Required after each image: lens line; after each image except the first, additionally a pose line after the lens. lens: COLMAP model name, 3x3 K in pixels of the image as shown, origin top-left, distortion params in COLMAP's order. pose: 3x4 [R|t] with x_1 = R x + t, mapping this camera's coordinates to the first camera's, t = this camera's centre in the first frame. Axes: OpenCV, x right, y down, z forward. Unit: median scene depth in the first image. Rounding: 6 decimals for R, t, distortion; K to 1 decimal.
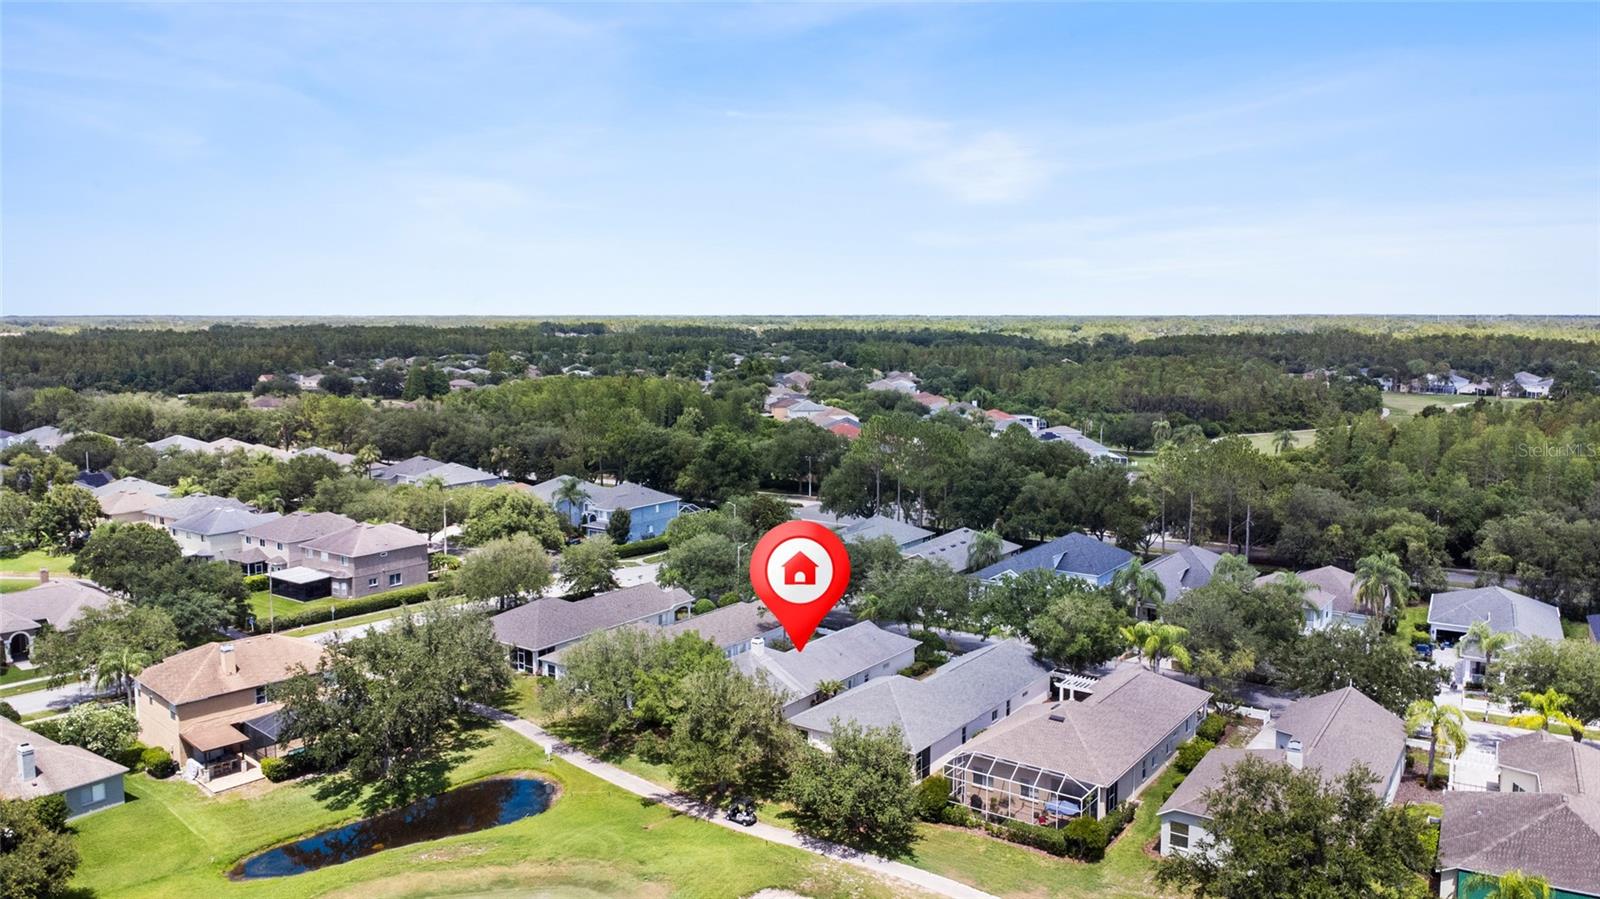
lens RADIAL K [[1181.0, 0, 800.0], [0, 1181.0, 449.5], [0, 0, 1]] dist [0.008565, 0.006143]
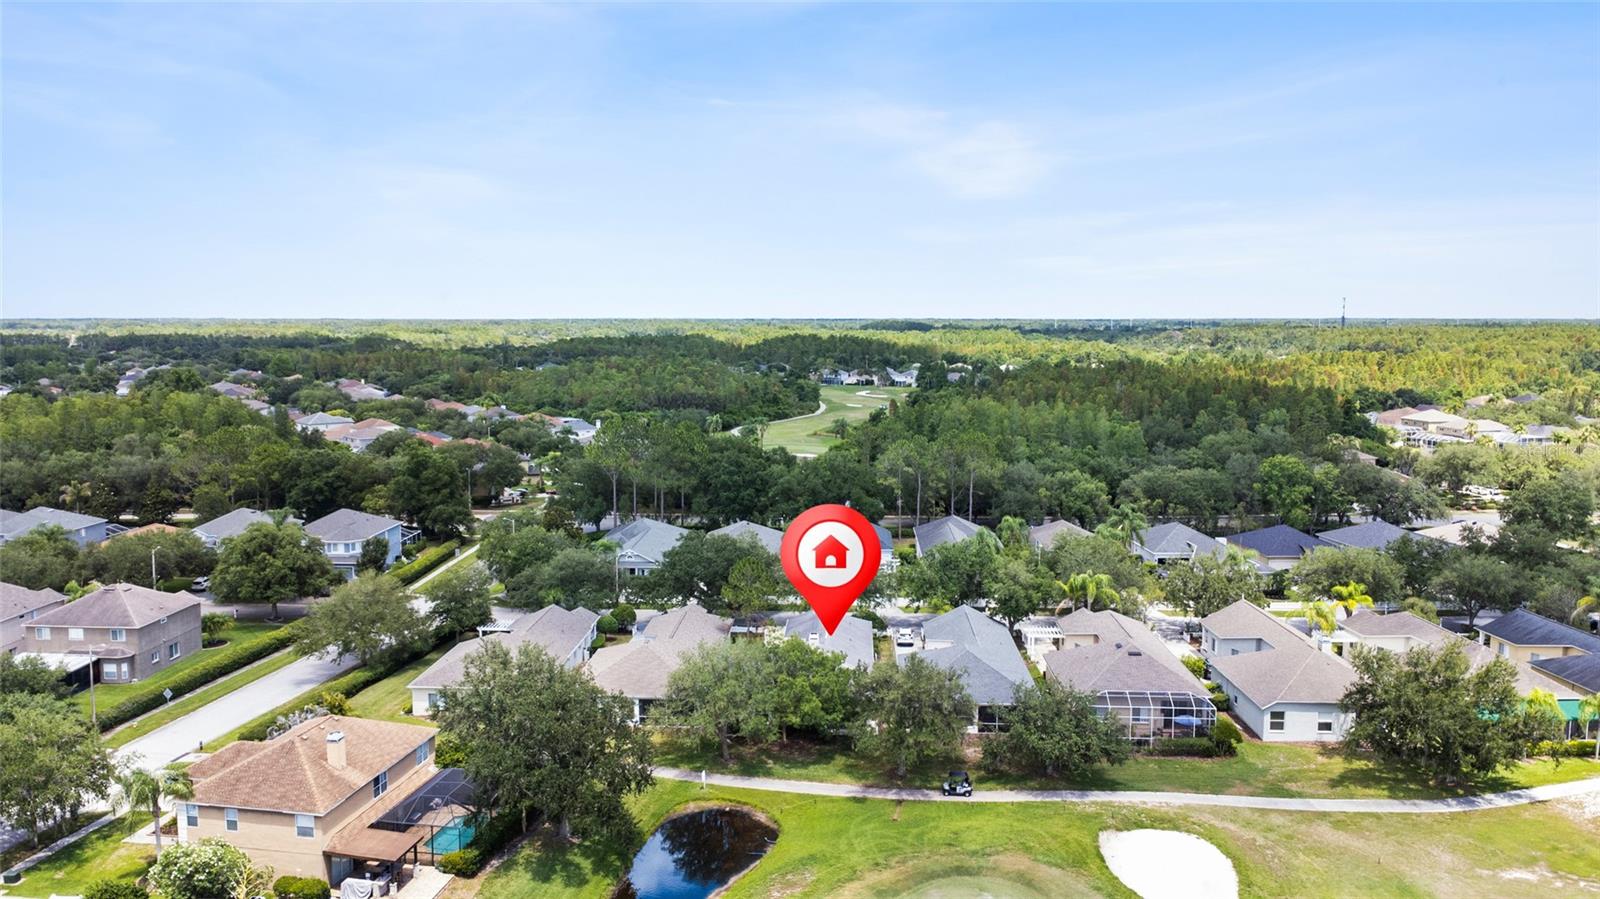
lens RADIAL K [[1172.9, 0, 800.0], [0, 1172.9, 449.5], [0, 0, 1]] dist [0.004229, -0.000537]
pose [[0.838571, -0.060953, 0.541371, -0.422150], [0.062353, 0.997929, 0.015774, -0.011187], [-0.541212, 0.020529, 0.840636, 0.109124]]
